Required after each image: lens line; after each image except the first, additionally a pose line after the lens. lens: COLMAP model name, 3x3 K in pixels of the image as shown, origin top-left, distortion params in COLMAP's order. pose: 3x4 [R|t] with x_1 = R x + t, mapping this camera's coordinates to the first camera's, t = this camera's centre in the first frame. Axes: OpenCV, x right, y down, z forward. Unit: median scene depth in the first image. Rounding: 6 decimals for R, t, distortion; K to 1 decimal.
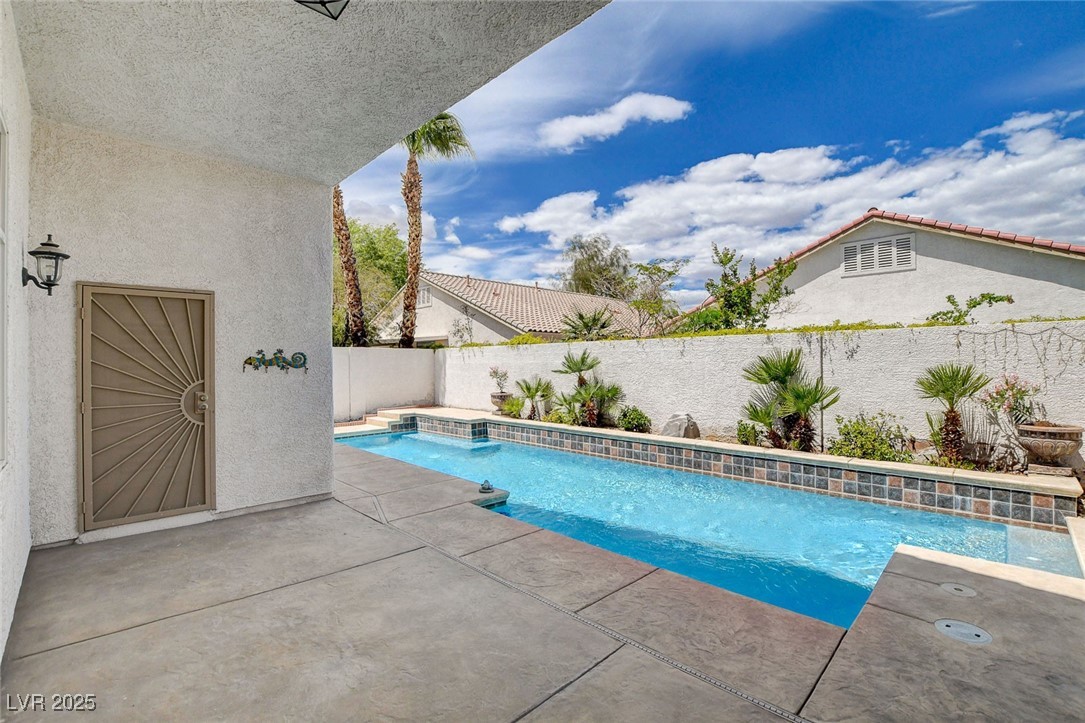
lens RADIAL K [[488.6, 0, 540.7], [0, 488.6, 359.2], [0, 0, 1]] dist [-0.036234, 0.004279]
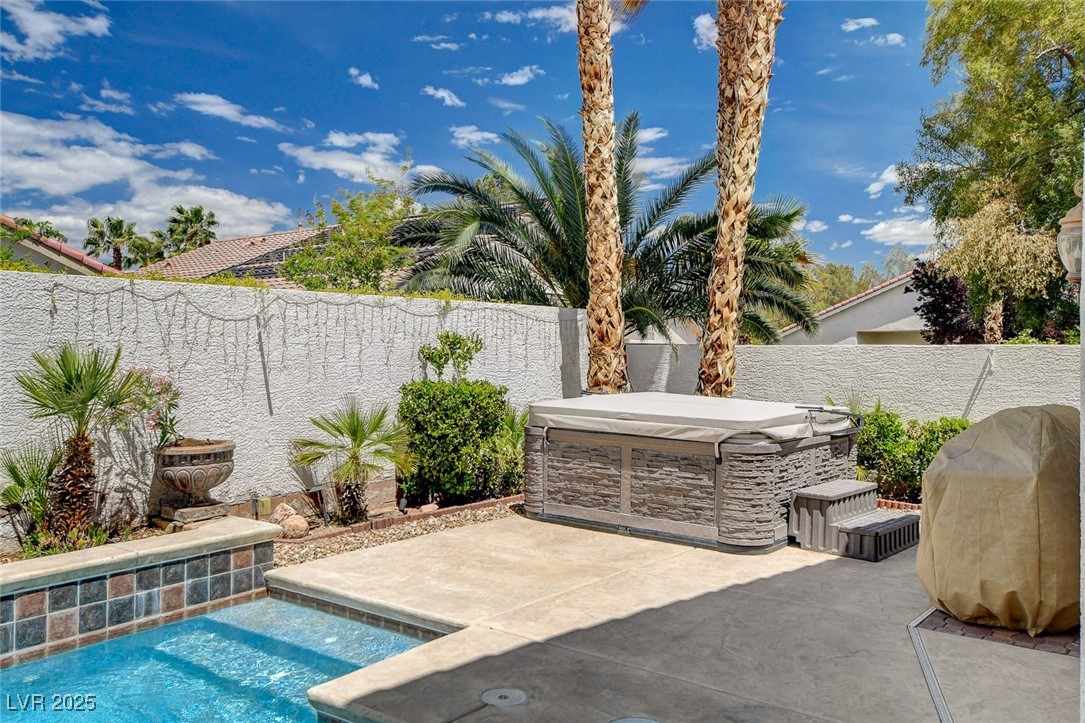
lens RADIAL K [[884.7, 0, 547.3], [0, 884.7, 356.7], [0, 0, 1]] dist [0.009576, 0.091176]
pose [[-0.142417, -0.000863, 0.989806, -0.149288], [-0.007047, 0.999975, -0.000142, 0.014529], [-0.989782, -0.006995, -0.142420, 0.545141]]
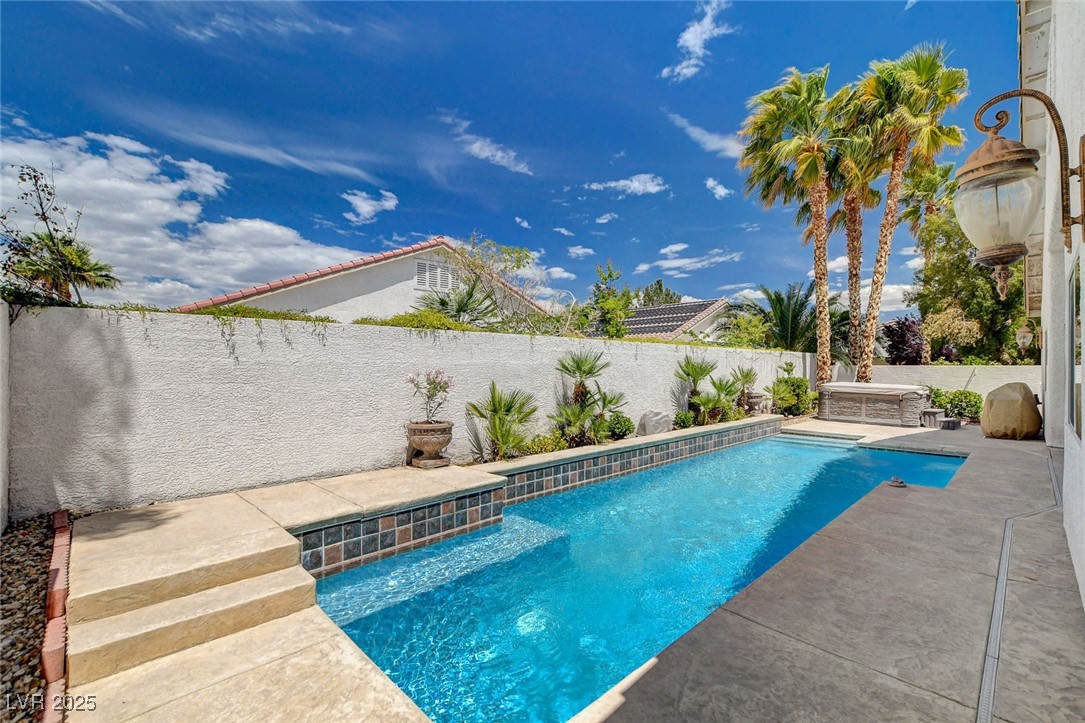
lens RADIAL K [[483.7, 0, 542.5], [0, 483.7, 361.5], [0, 0, 1]] dist [-0.019884, -0.000371]
pose [[0.009499, 0.017842, 0.999796, -1.031462], [-0.007346, 0.999815, -0.017773, 0.025265], [-0.999928, -0.007176, 0.009629, 1.573771]]
